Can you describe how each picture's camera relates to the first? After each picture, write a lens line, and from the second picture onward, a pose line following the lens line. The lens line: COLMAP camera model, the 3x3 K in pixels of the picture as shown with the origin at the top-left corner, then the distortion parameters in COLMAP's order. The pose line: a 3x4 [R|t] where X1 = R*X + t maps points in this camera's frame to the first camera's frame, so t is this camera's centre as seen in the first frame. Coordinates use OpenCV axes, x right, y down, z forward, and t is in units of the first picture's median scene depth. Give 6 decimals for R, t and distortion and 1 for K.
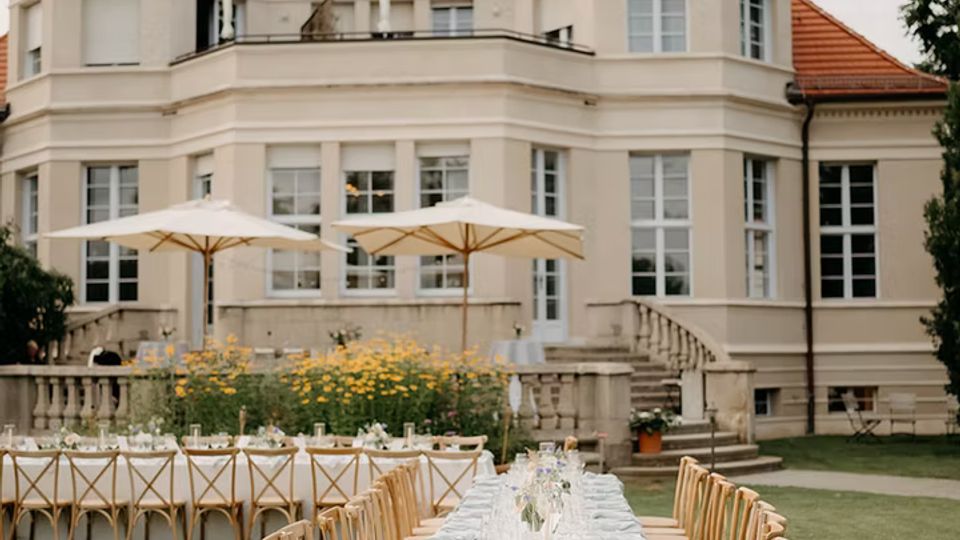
lens RADIAL K [[1330.2, 0, 480.0], [0, 1330.2, 270.0], [0, 0, 1]] dist [0.016366, 0.029959]
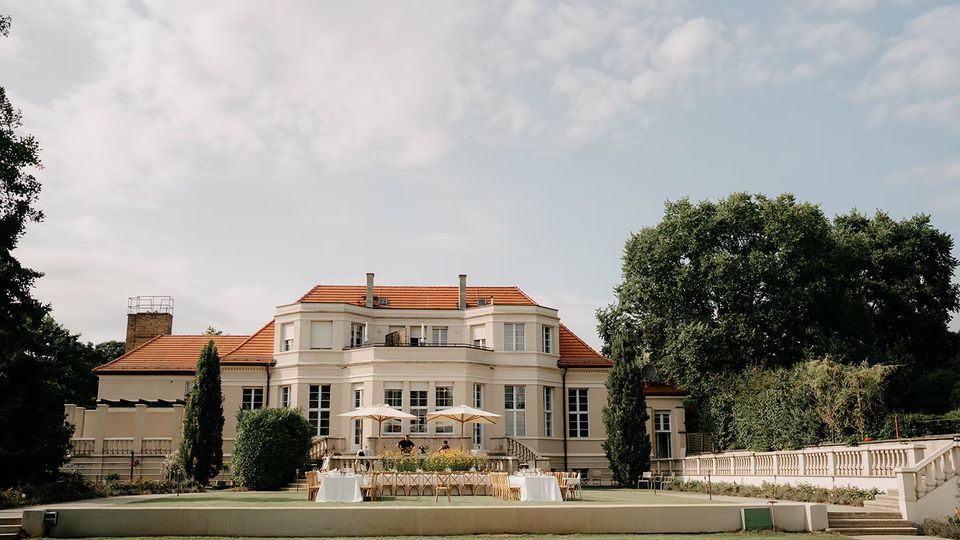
lens RADIAL K [[811.4, 0, 477.1], [0, 811.4, 296.7], [0, 0, 1]] dist [0.004906, 0.000212]
pose [[0.989991, 0.034850, 0.136758, -0.191537], [-0.015083, 0.989609, -0.142994, -0.025098], [-0.140320, 0.139500, 0.980230, -0.732204]]
